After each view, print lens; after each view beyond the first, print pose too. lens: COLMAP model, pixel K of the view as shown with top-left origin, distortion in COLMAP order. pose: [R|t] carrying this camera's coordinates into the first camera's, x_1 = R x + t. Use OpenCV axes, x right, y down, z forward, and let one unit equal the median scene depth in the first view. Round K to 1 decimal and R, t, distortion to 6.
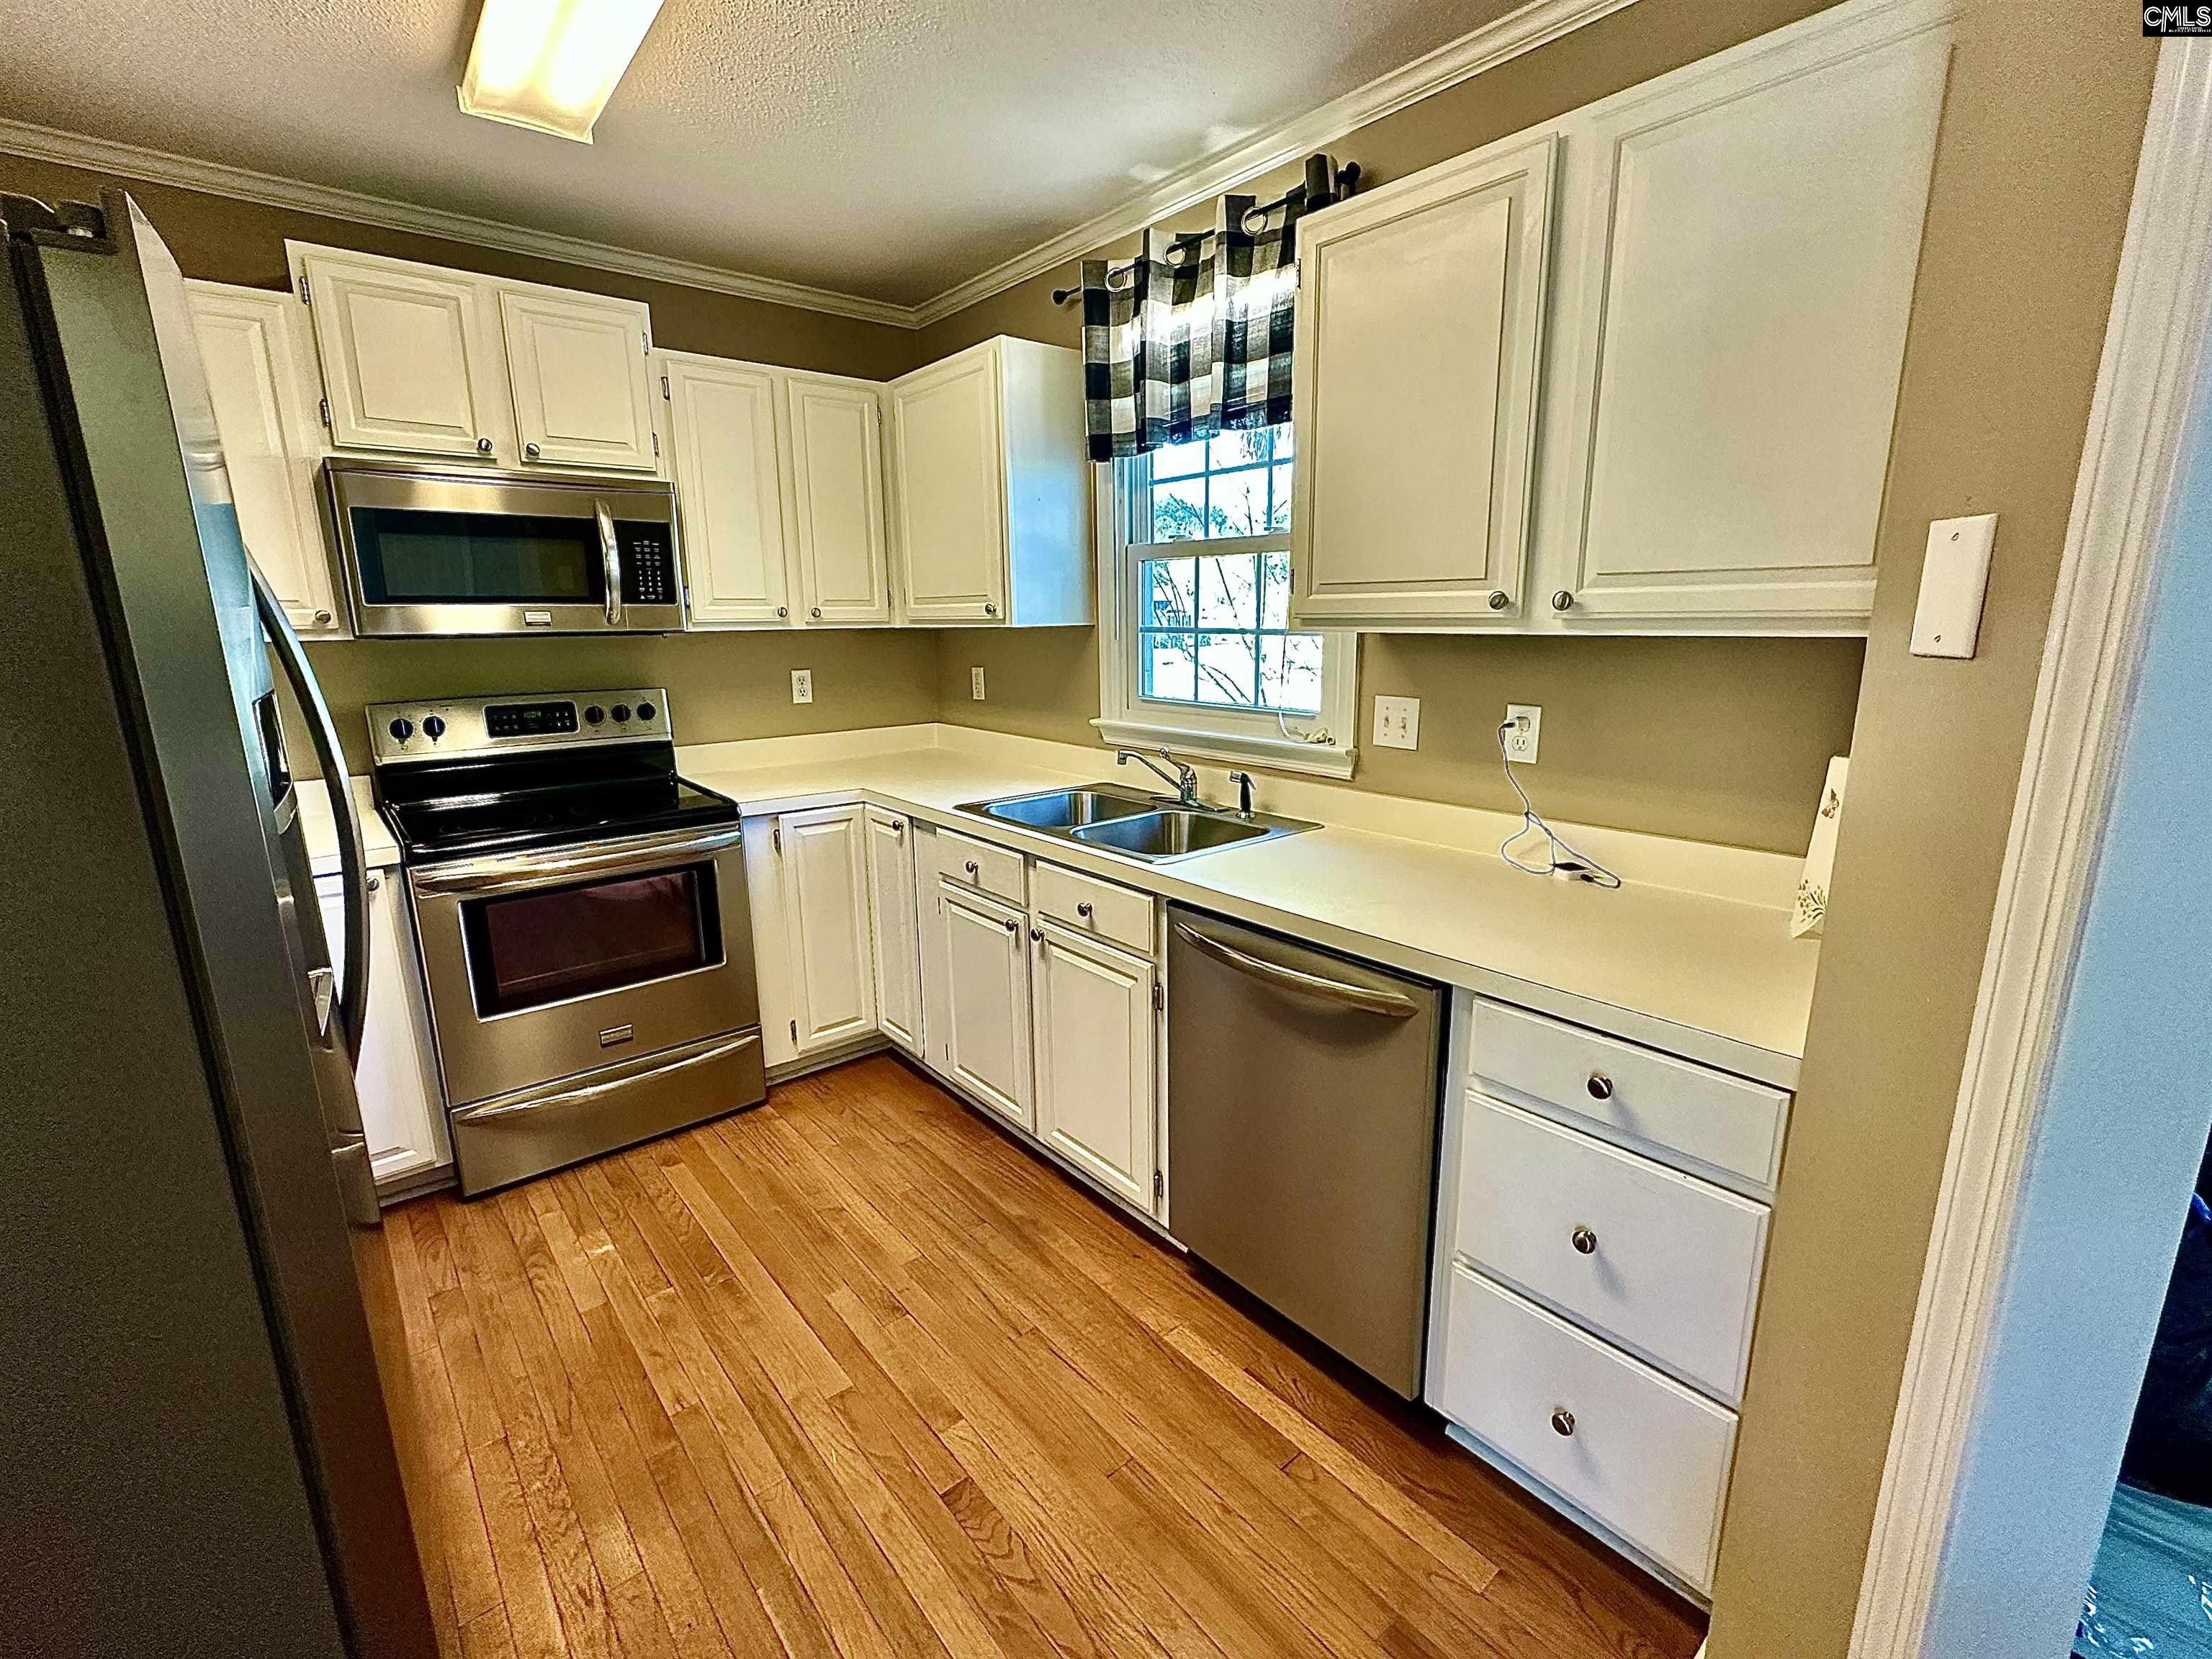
lens RADIAL K [[971.3, 0, 1099.6], [0, 971.3, 831.7], [0, 0, 1]] dist [-0.000962, -0.000610]
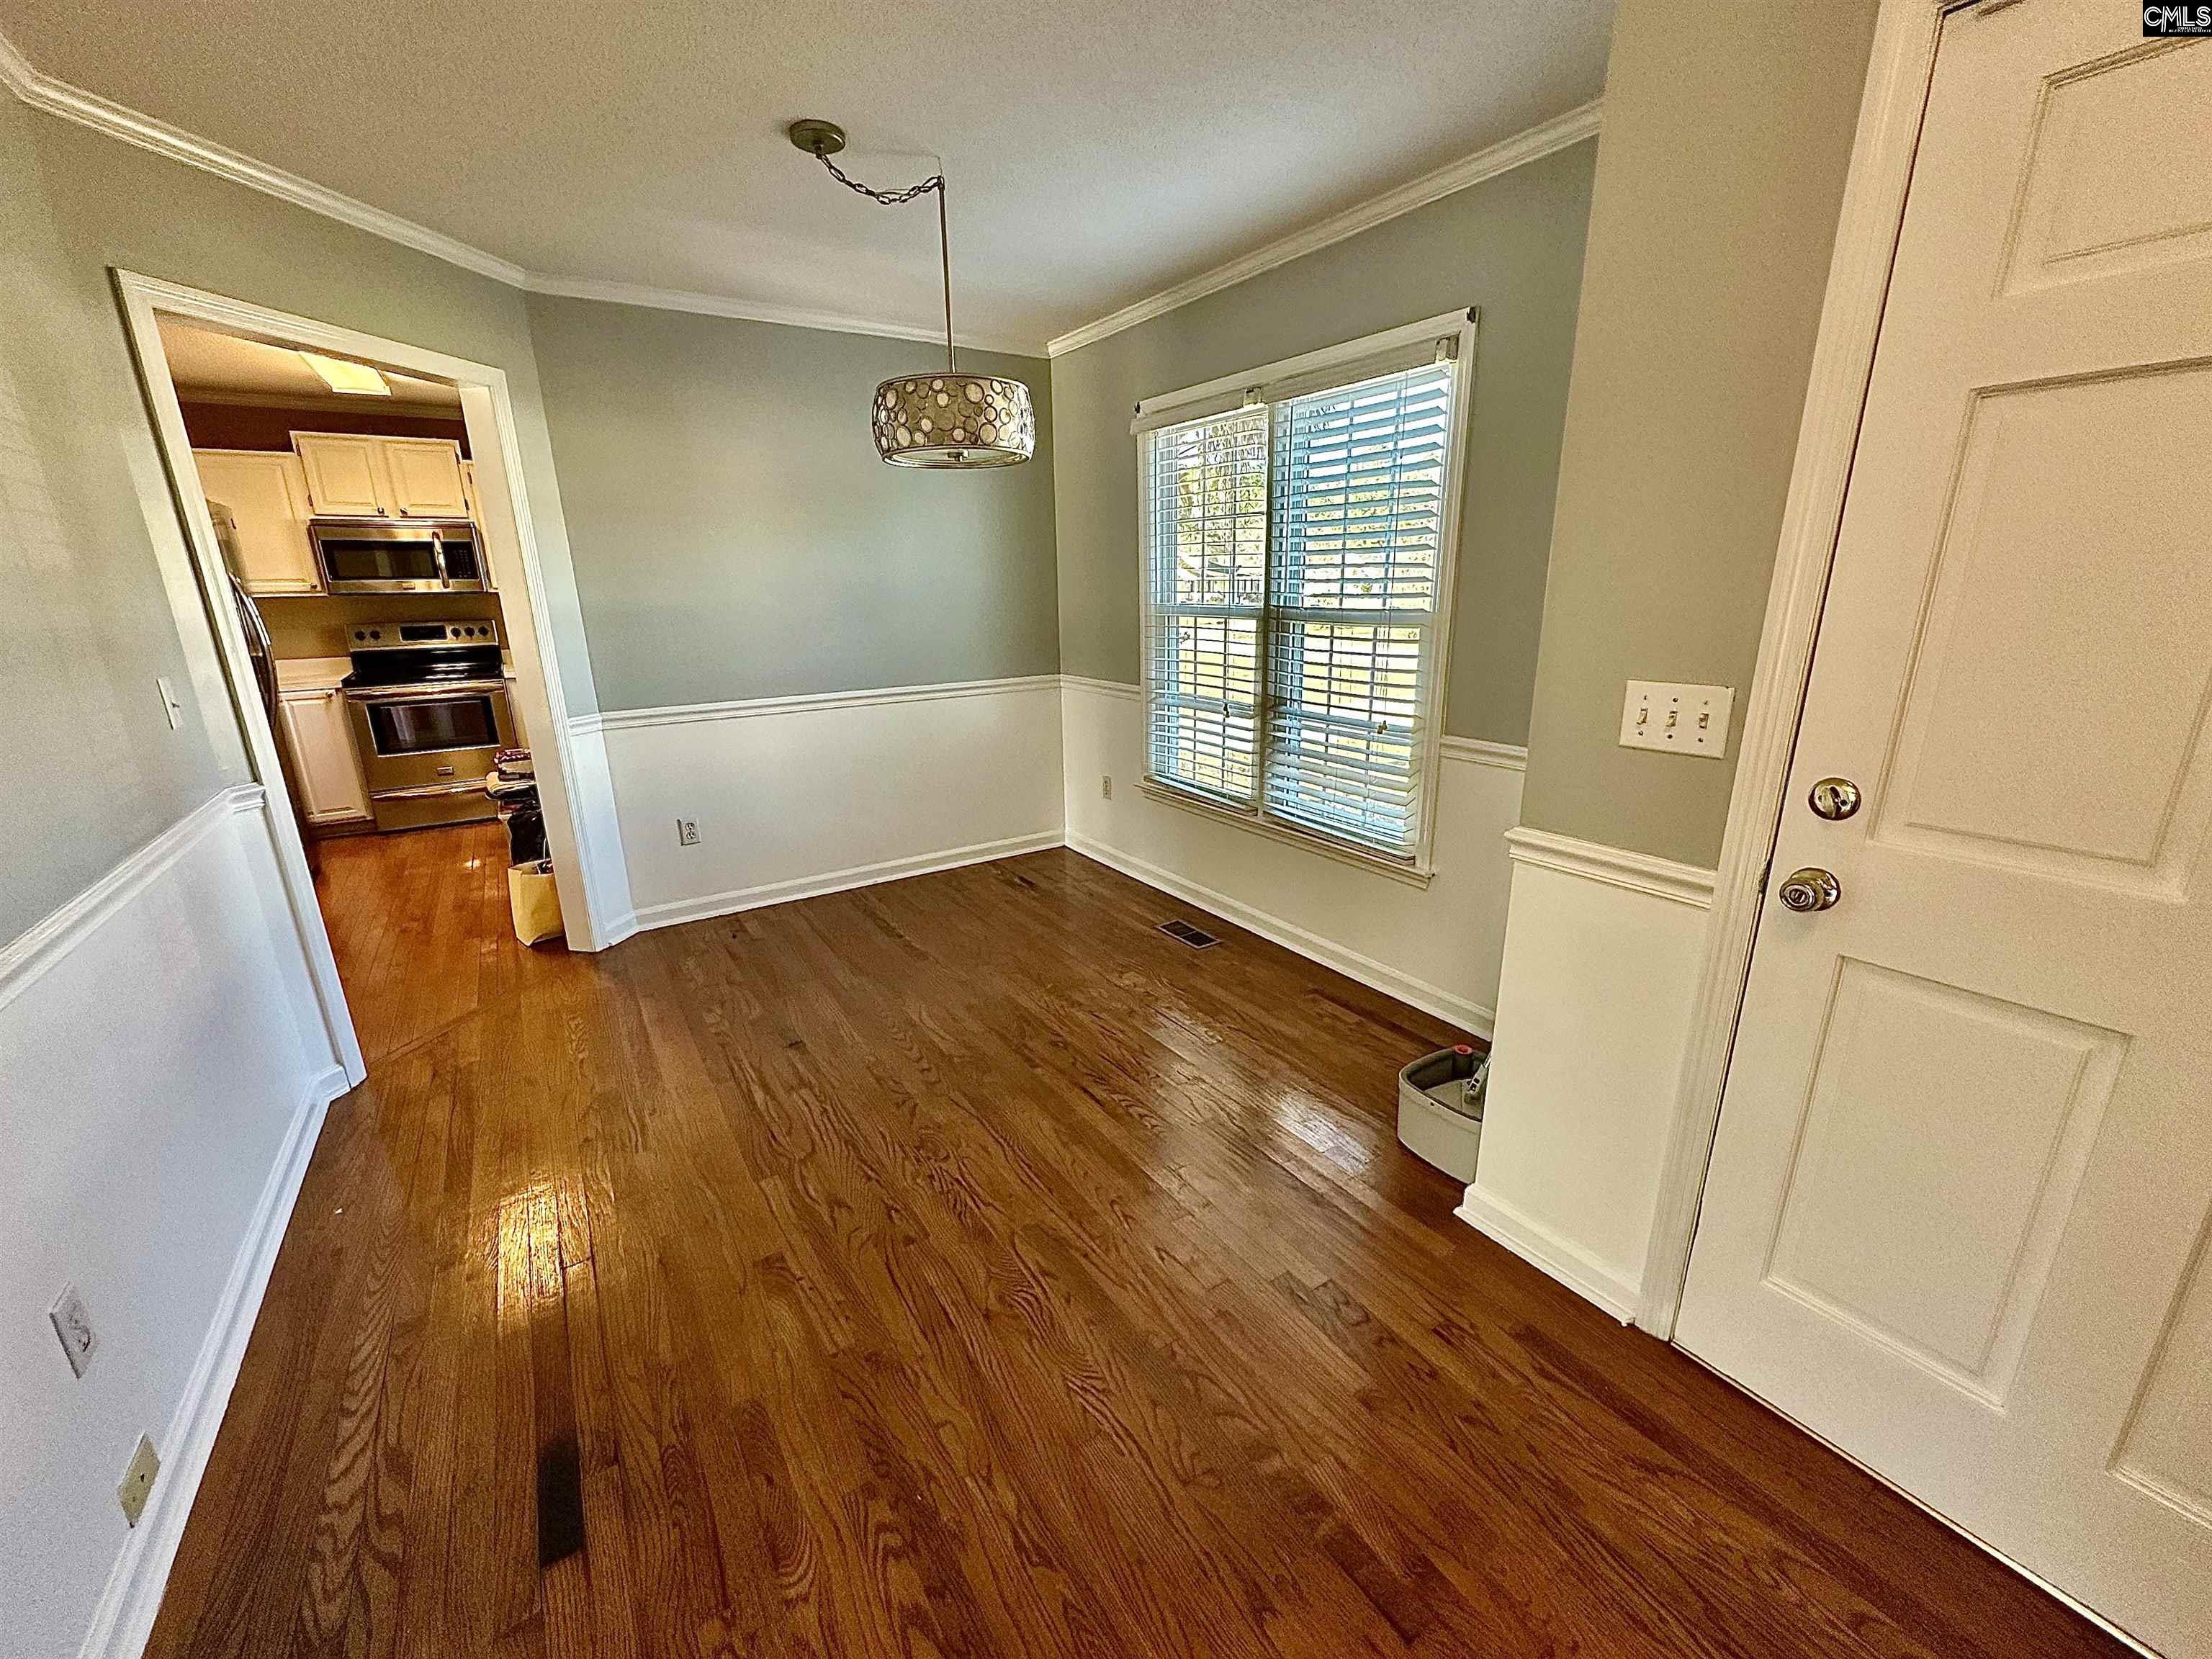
lens RADIAL K [[886.9, 0, 1104.0], [0, 886.9, 826.1], [0, 0, 1]] dist [-0.001193, 0.000412]
pose [[0.993122, 0.029989, -0.113176, 1.256414], [-0.023474, 0.998013, 0.058464, 0.176630], [0.114704, -0.055405, 0.991853, -0.878120]]
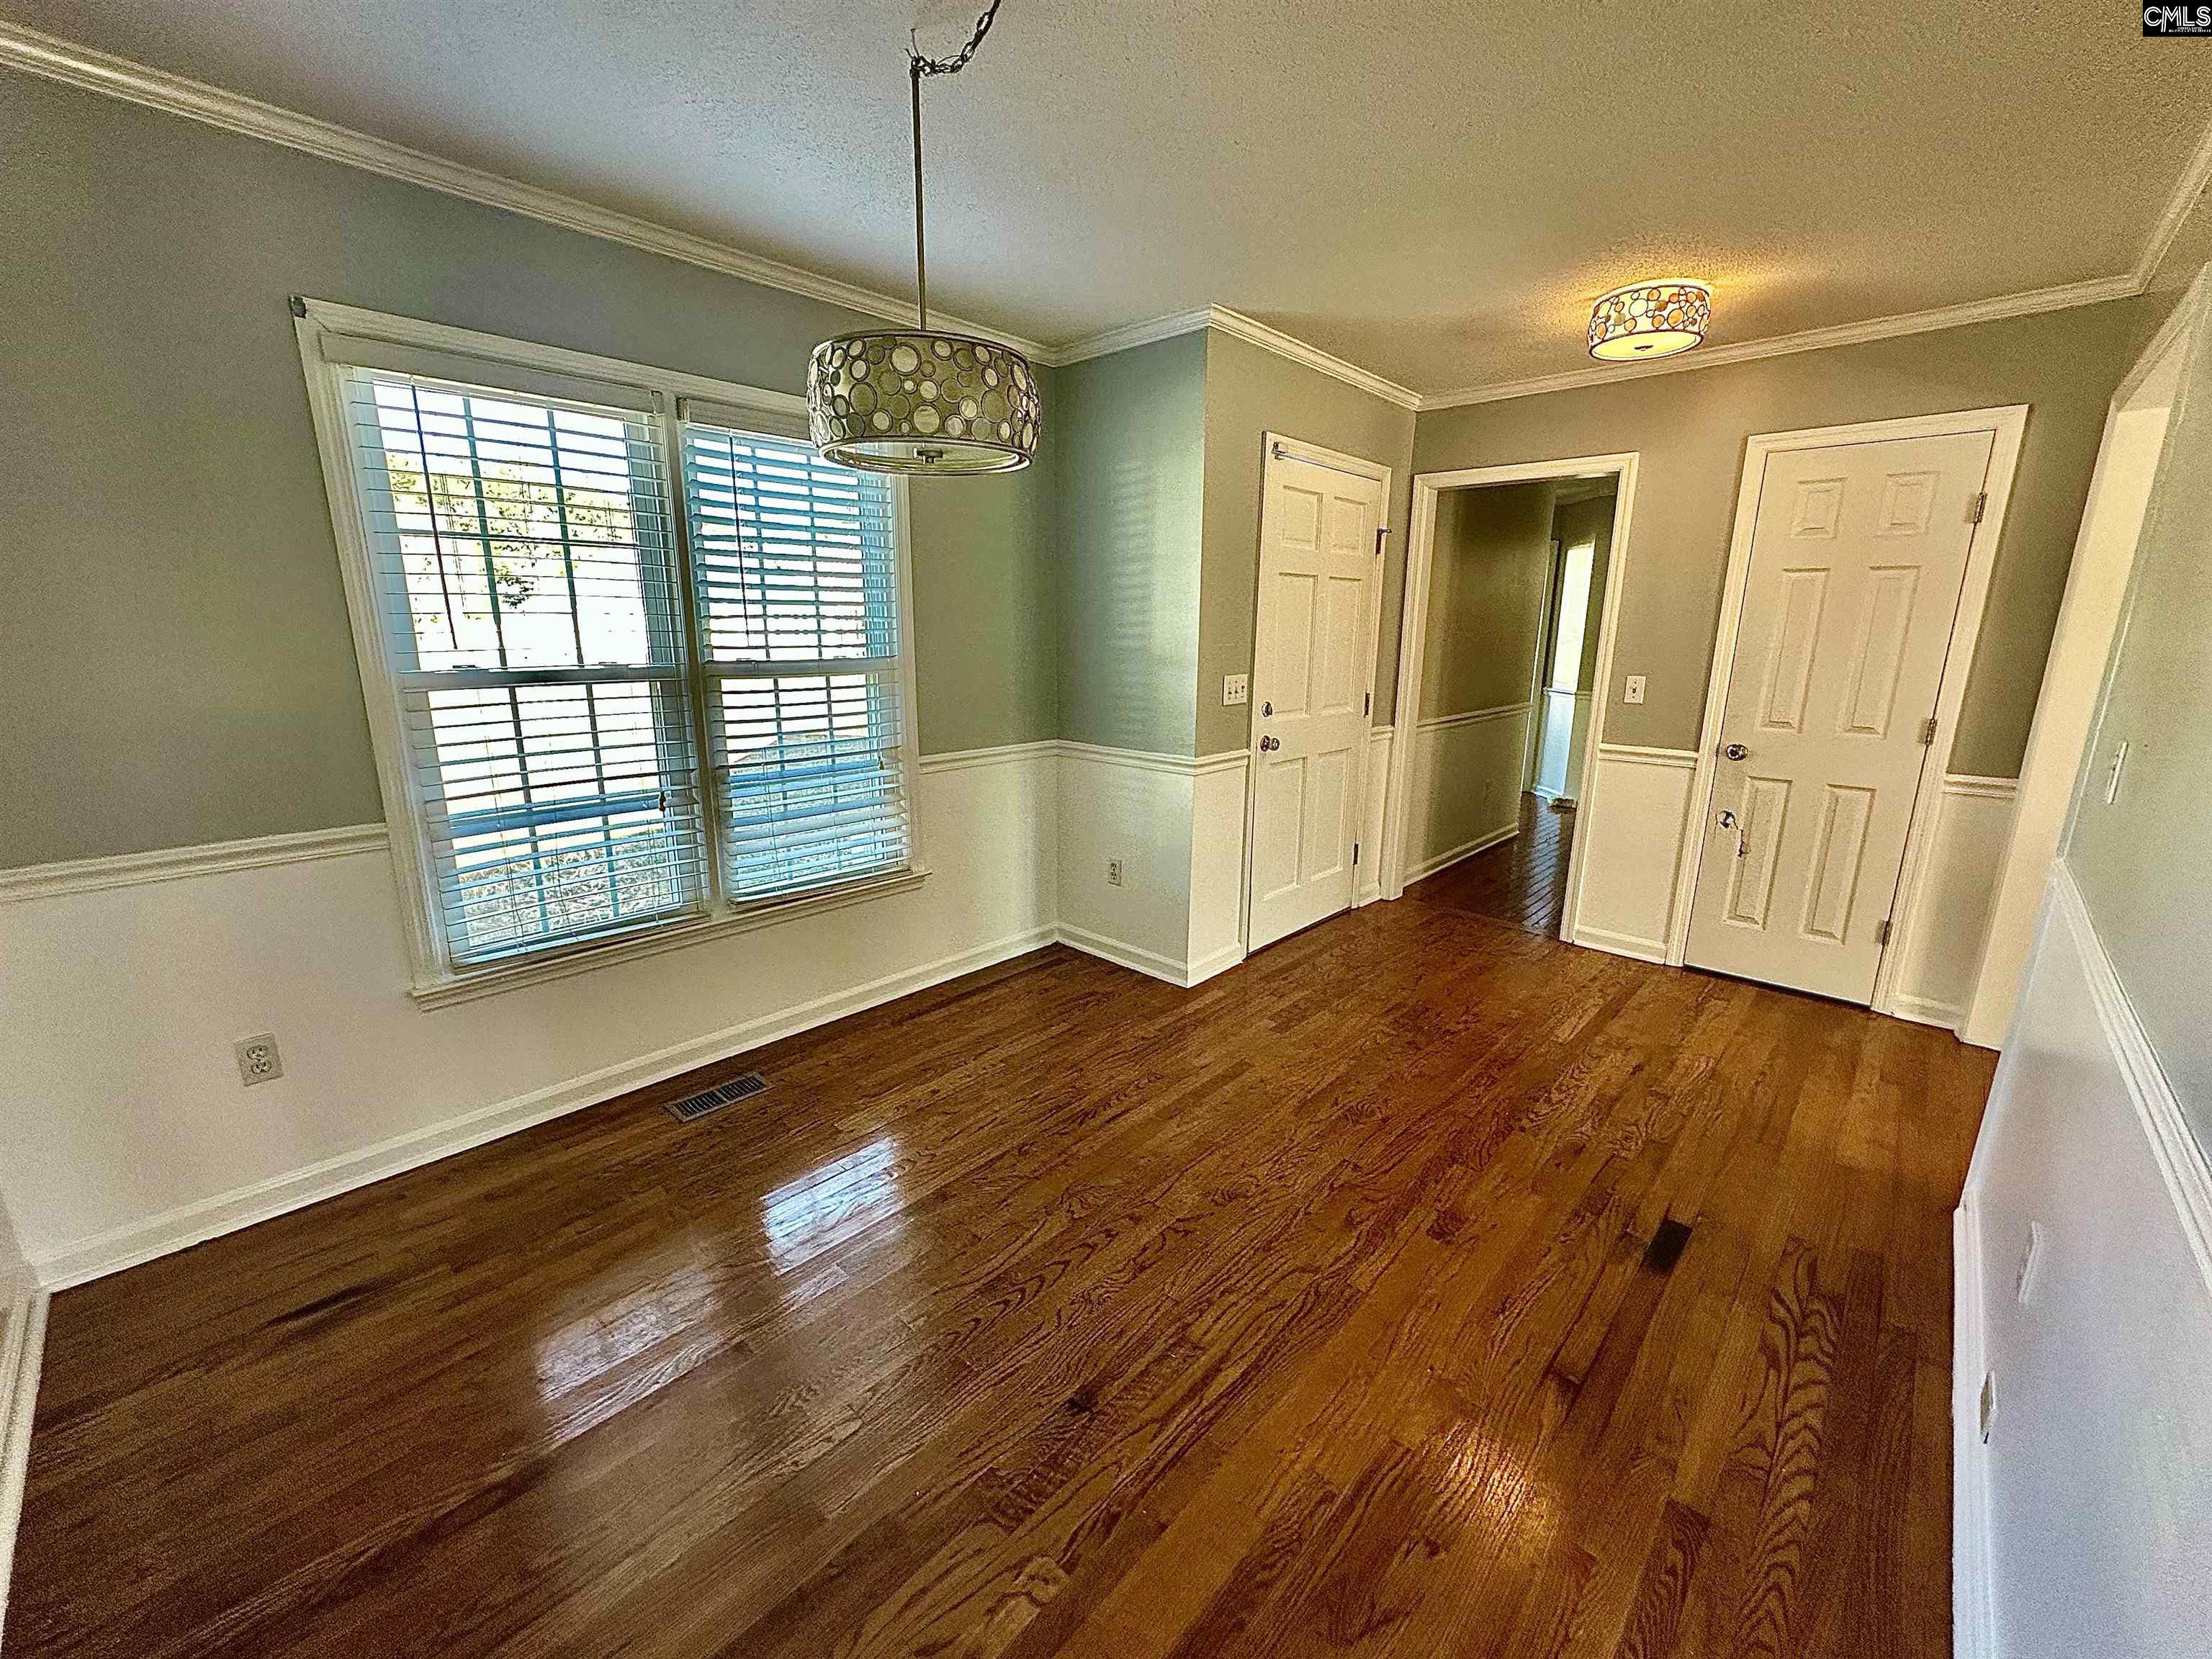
lens RADIAL K [[886.9, 0, 1105.0], [0, 886.9, 828.3], [0, 0, 1]] dist [-0.001193, 0.000412]
pose [[-0.123966, -0.211681, 0.969445, -1.293645], [0.211545, 0.948883, 0.234242, -0.323980], [-0.969475, 0.234119, -0.072849, 1.489150]]
